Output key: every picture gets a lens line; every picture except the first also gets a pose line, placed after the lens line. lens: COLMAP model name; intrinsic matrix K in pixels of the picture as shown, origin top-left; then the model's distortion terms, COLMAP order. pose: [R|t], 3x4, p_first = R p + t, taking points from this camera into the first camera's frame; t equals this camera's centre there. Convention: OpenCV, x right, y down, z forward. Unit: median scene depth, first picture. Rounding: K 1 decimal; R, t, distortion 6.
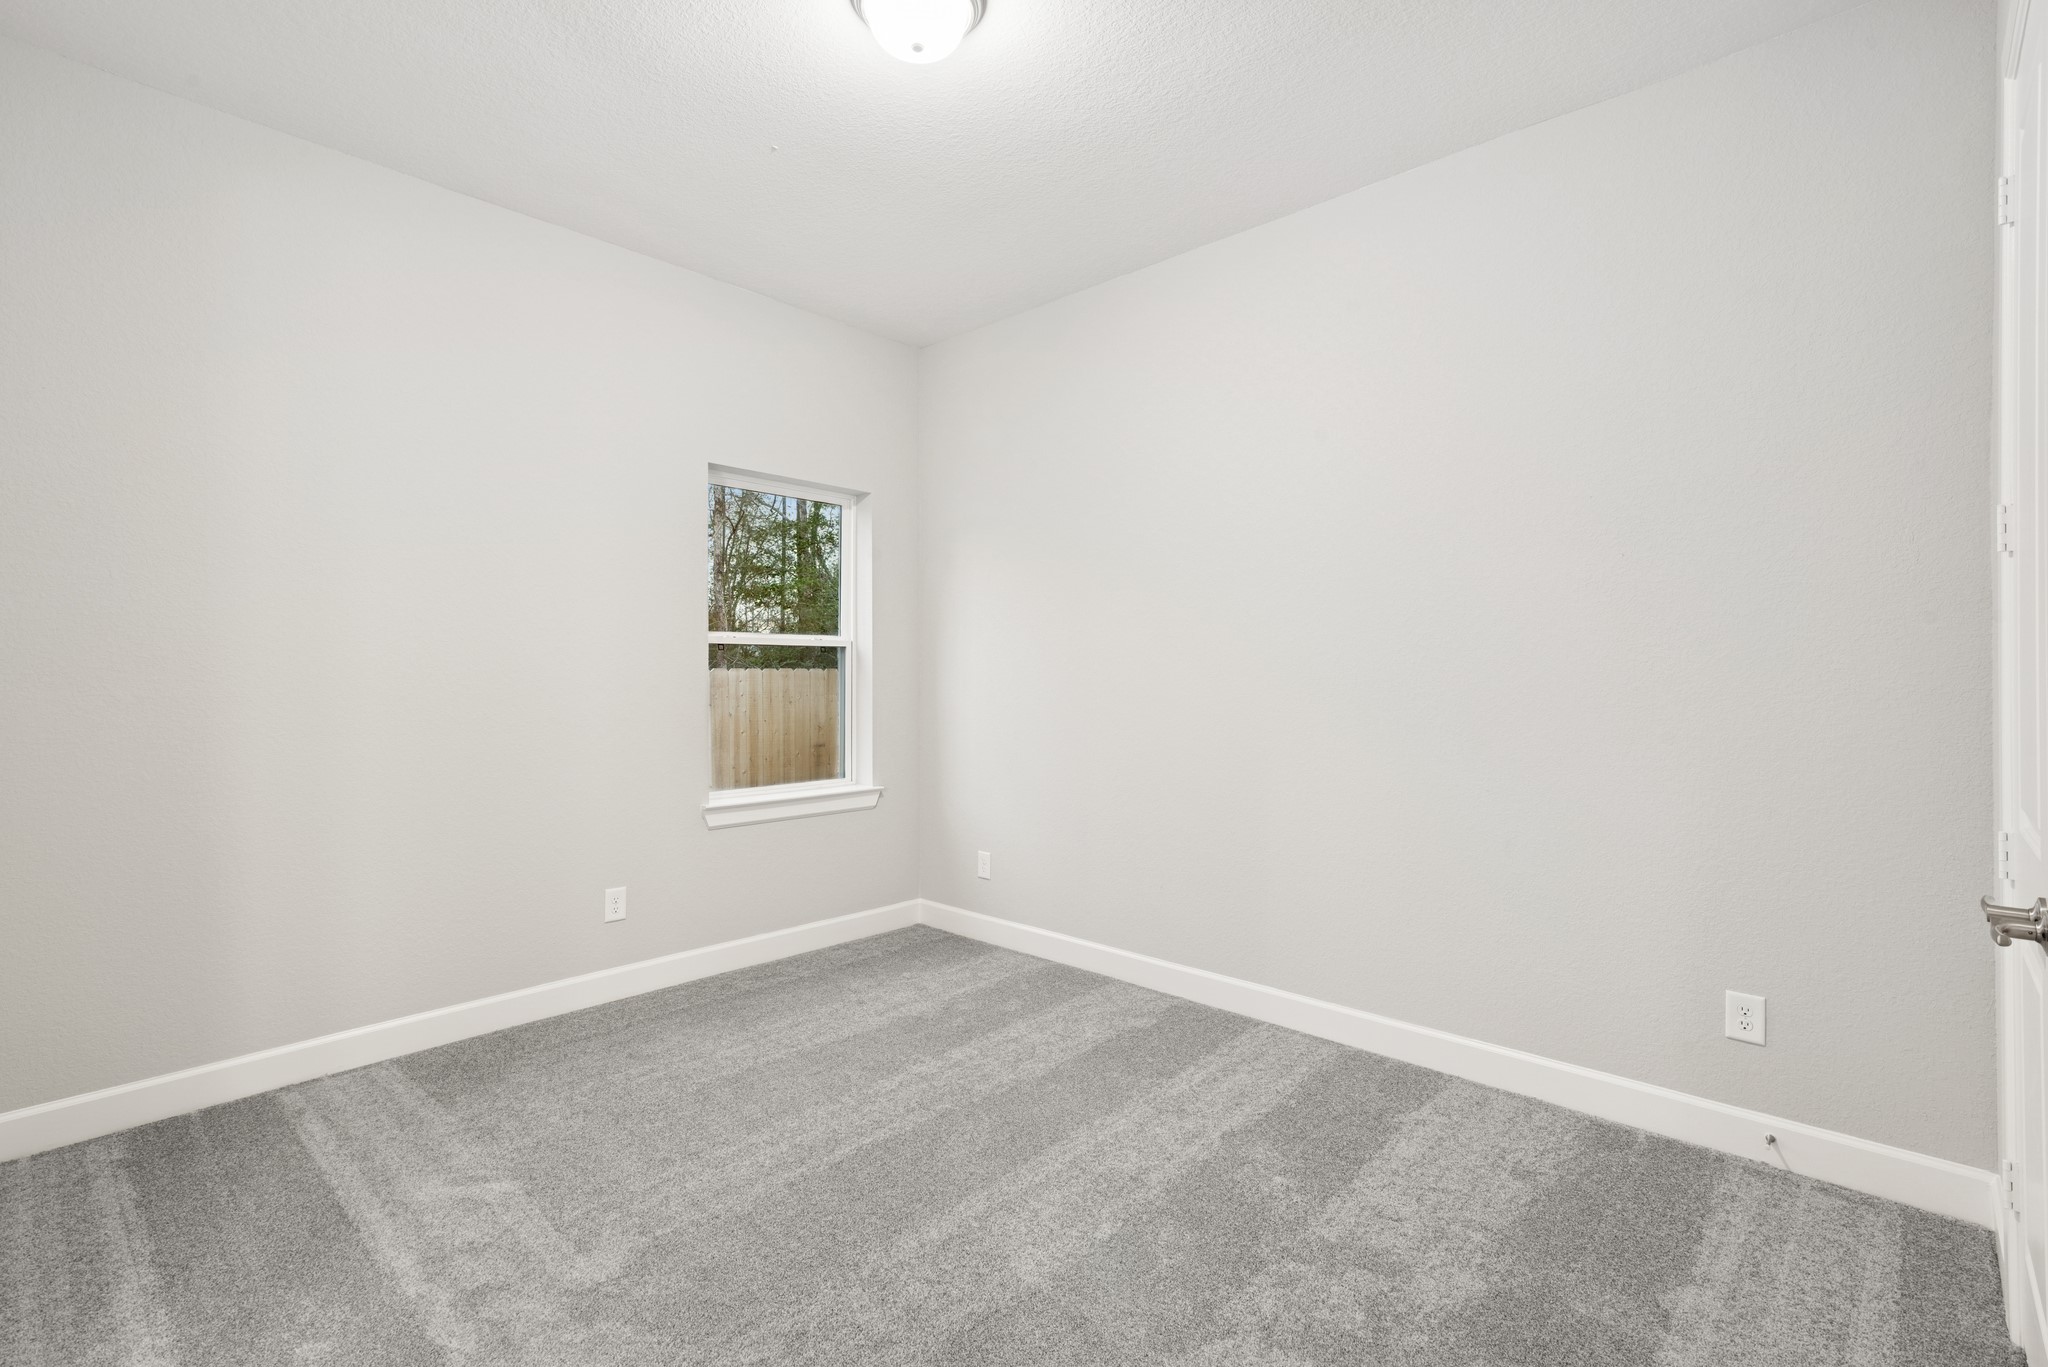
lens RADIAL K [[941.4, 0, 1023.2], [0, 941.4, 660.7], [0, 0, 1]] dist [-0.000702, -0.000143]
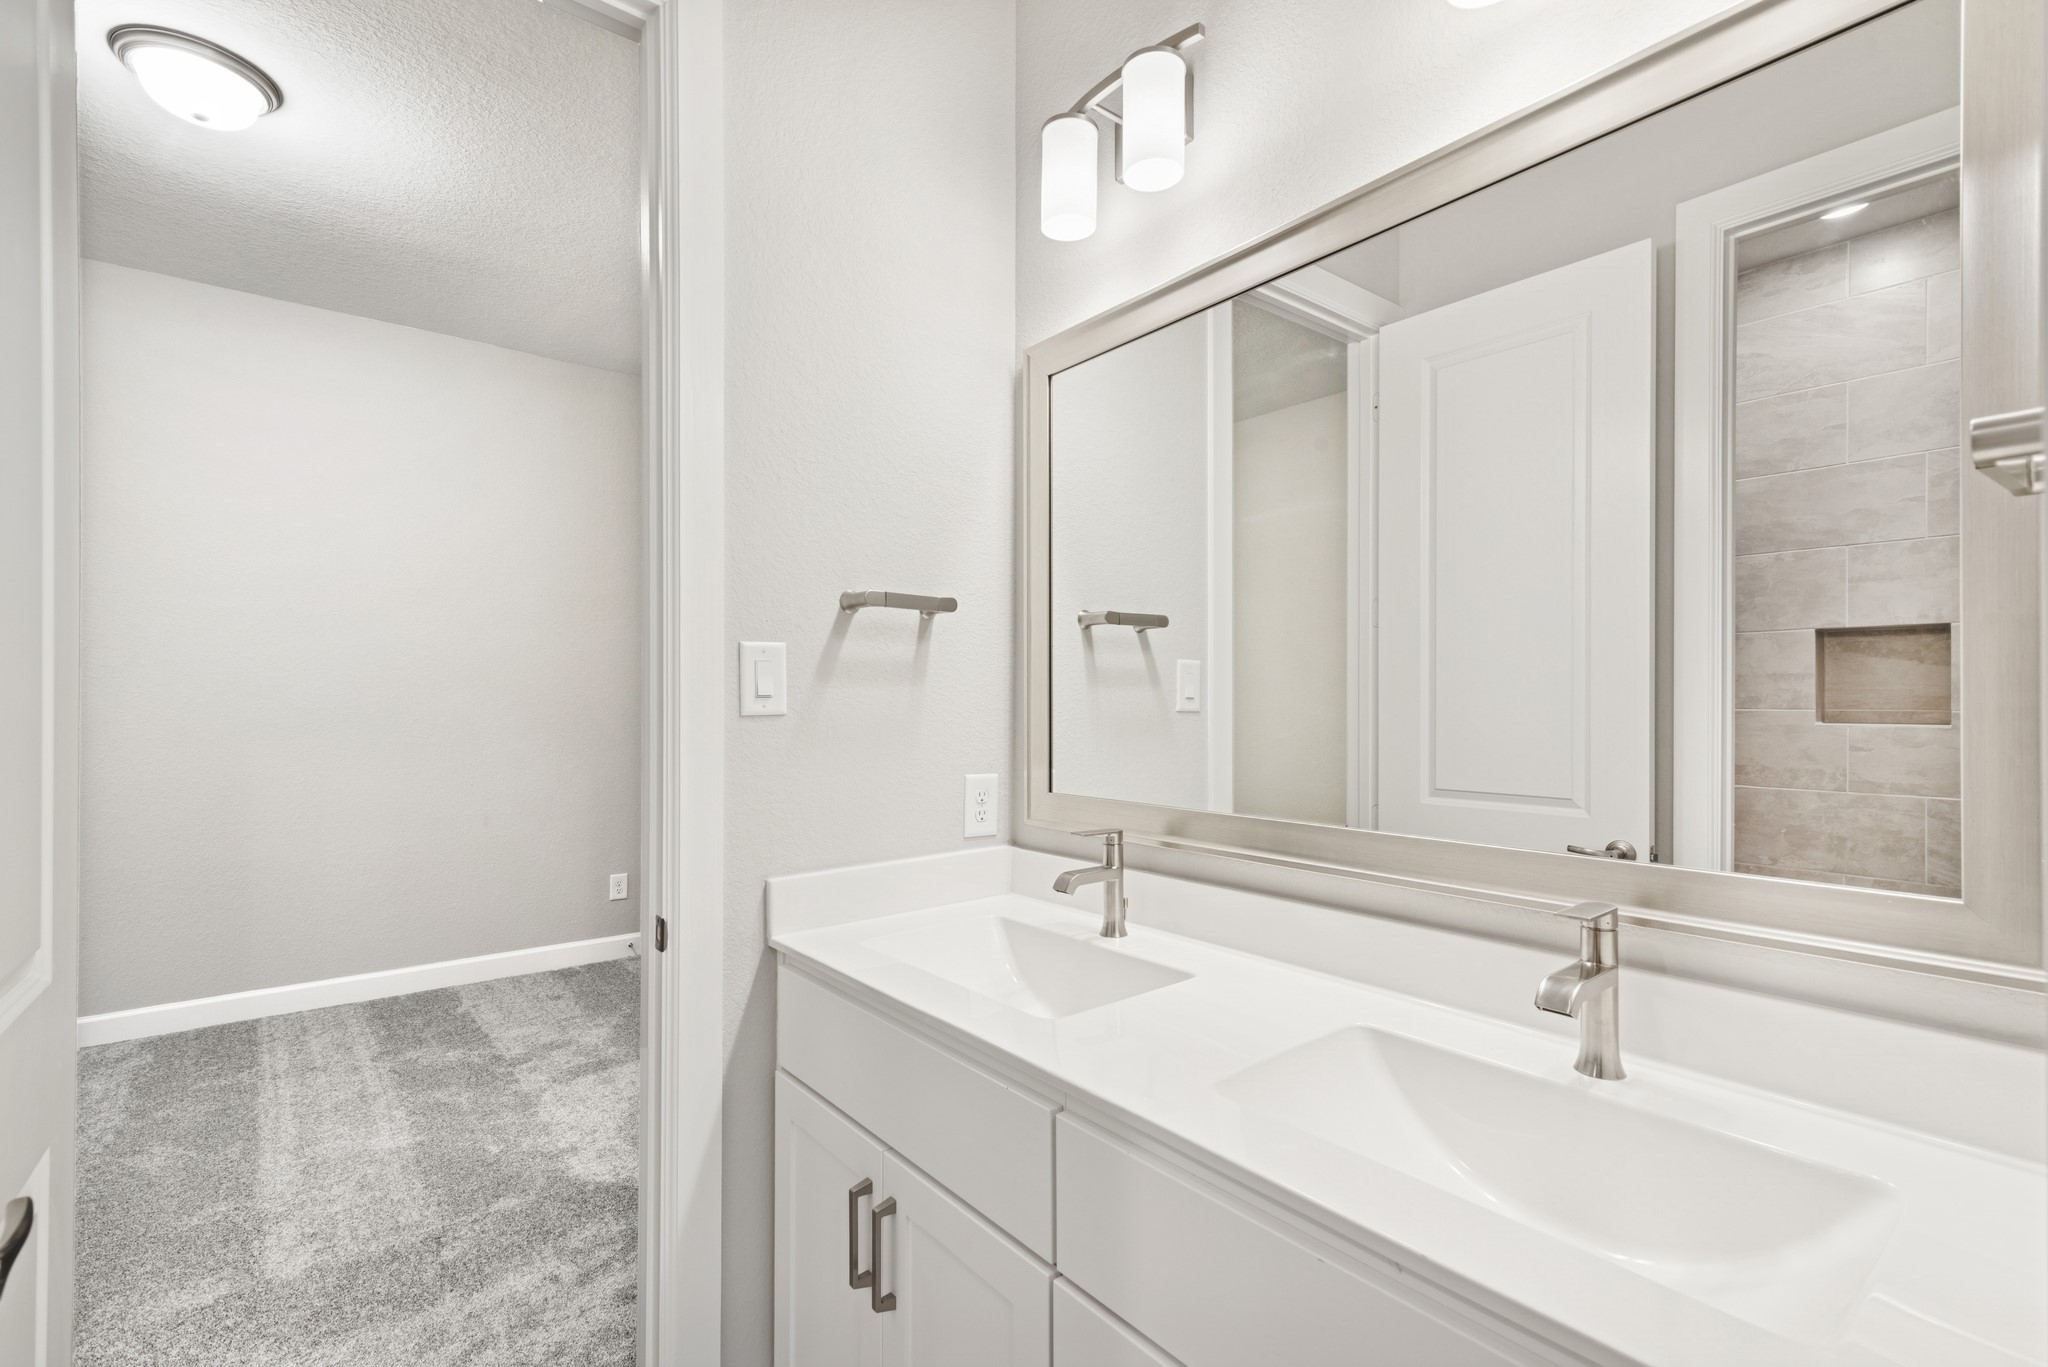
lens RADIAL K [[921.1, 0, 1018.6], [0, 921.1, 696.5], [0, 0, 1]] dist [0.013212, 0.000062]
pose [[0.142473, 0.010743, 0.989740, -0.974027], [-0.011546, 0.999891, -0.009191, 0.000548], [-0.989731, -0.010119, 0.142582, -0.067779]]
